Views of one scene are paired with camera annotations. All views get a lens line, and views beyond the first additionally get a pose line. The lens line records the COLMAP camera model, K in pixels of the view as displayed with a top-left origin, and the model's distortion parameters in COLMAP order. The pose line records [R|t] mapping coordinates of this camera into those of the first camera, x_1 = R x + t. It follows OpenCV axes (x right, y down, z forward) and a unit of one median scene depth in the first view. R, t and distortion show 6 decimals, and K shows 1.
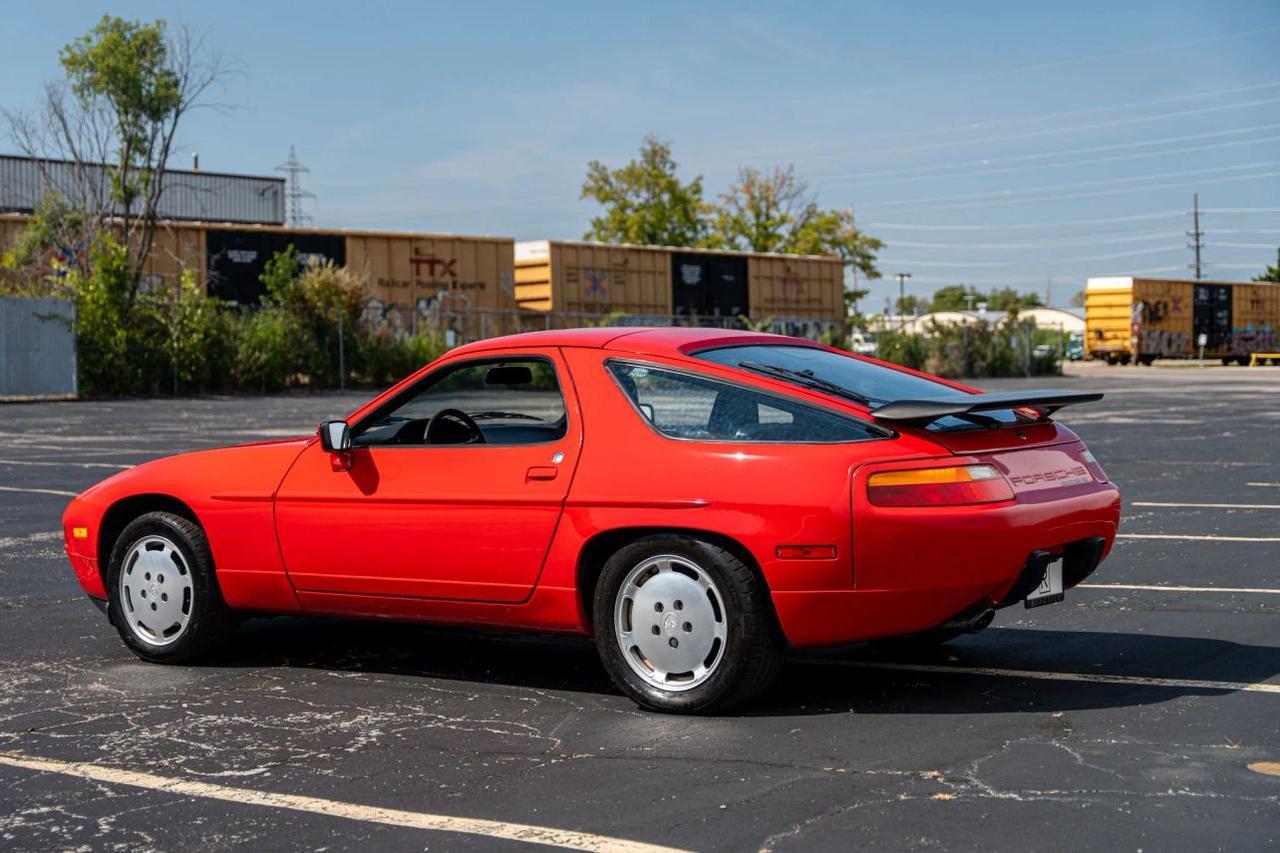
lens RADIAL K [[2063.4, 0, 640.3], [0, 2063.4, 492.5], [0, 0, 1]] dist [0.012974, 0.059700]
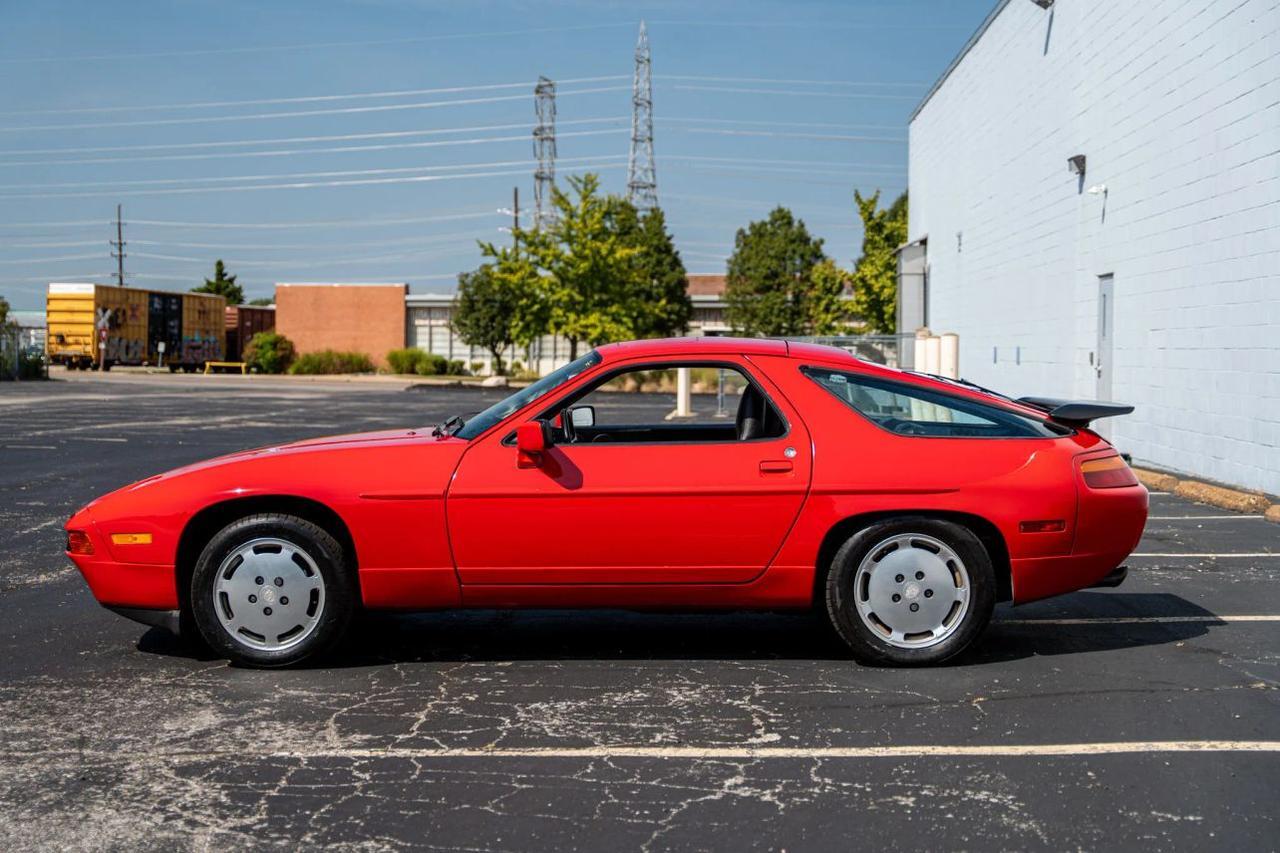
lens RADIAL K [[2063.4, 0, 640.3], [0, 2063.4, 492.5], [0, 0, 1]] dist [0.012974, 0.059700]
pose [[0.795528, -0.017593, 0.605661, -0.164491], [0.019374, 0.999806, 0.003594, -0.000115], [-0.605607, 0.008875, 0.795714, 0.030049]]
